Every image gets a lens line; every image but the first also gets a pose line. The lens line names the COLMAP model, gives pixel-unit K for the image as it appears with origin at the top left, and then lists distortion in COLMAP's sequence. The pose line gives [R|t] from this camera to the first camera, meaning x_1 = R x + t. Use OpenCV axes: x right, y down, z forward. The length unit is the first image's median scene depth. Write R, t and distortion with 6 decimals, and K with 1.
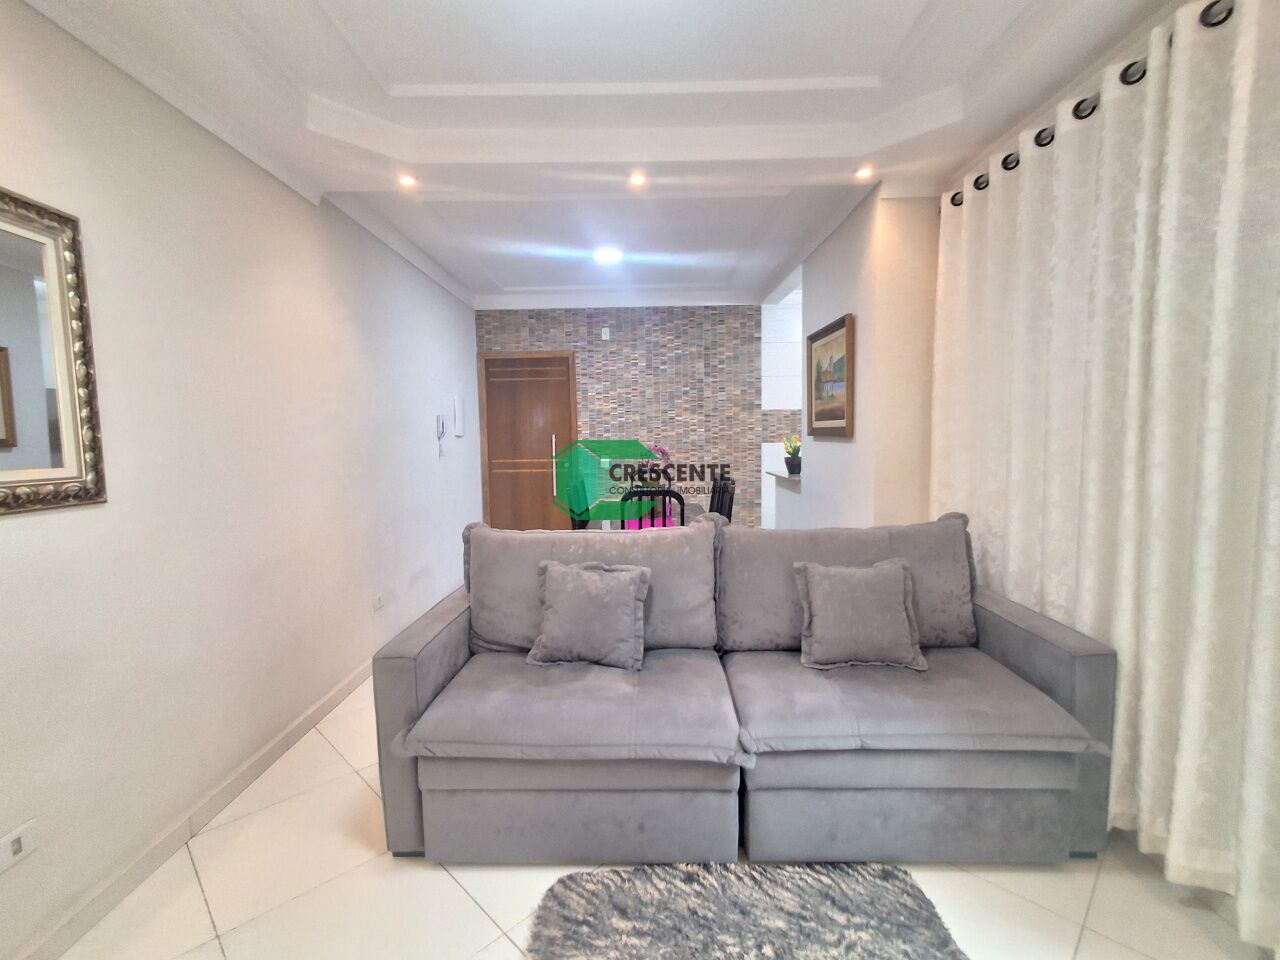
lens RADIAL K [[581.8, 0, 638.5], [0, 581.8, 482.1], [0, 0, 1]] dist [0.001020, -0.000844]
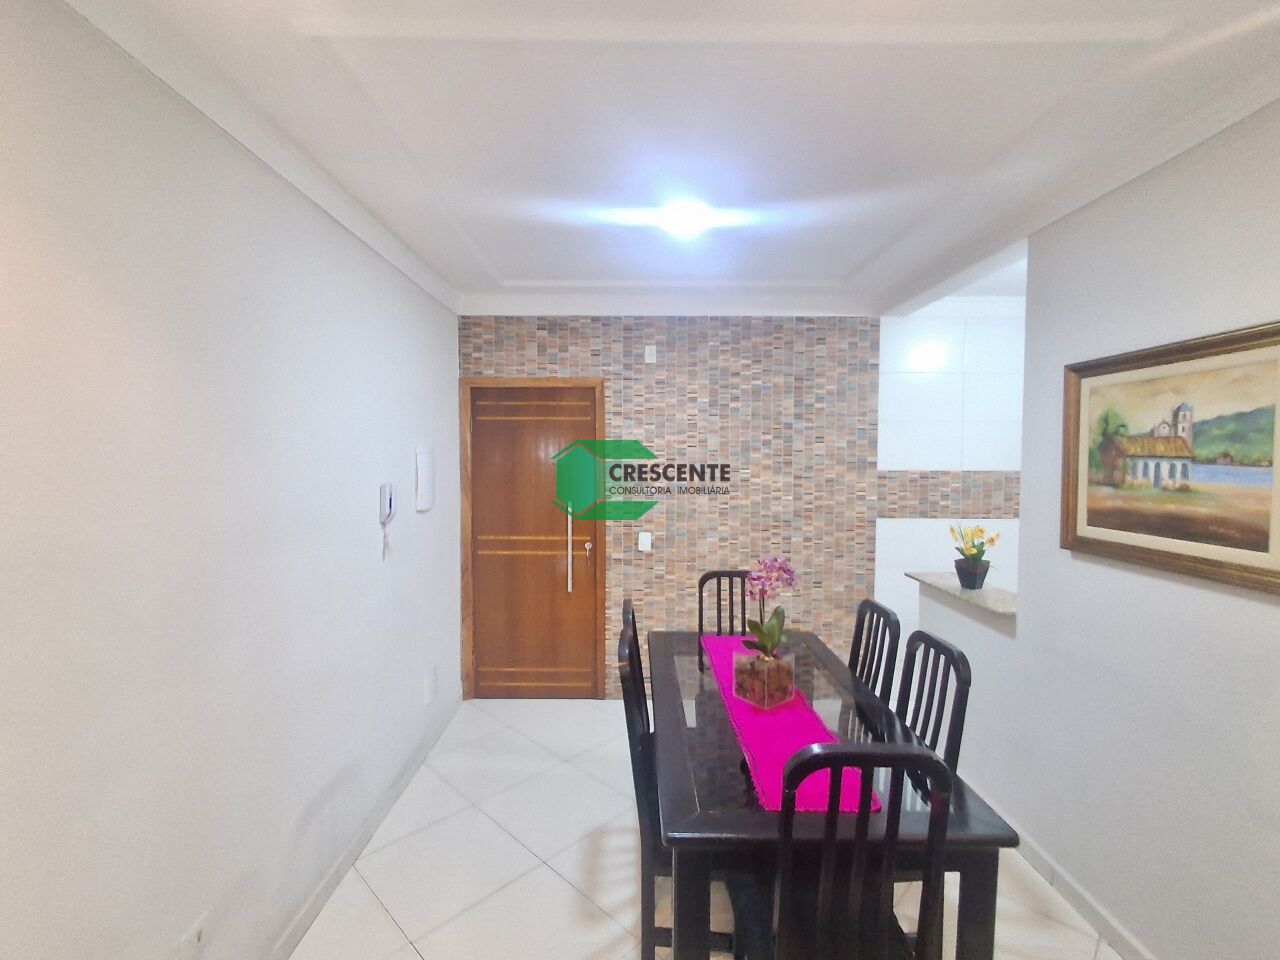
lens RADIAL K [[581.8, 0, 638.8], [0, 581.8, 479.2], [0, 0, 1]] dist [0.001020, -0.000844]
pose [[0.999749, 0.019530, 0.010956, -0.074743], [-0.019021, 0.998813, -0.044853, -0.078314], [-0.011819, 0.044633, 0.998934, 0.327185]]
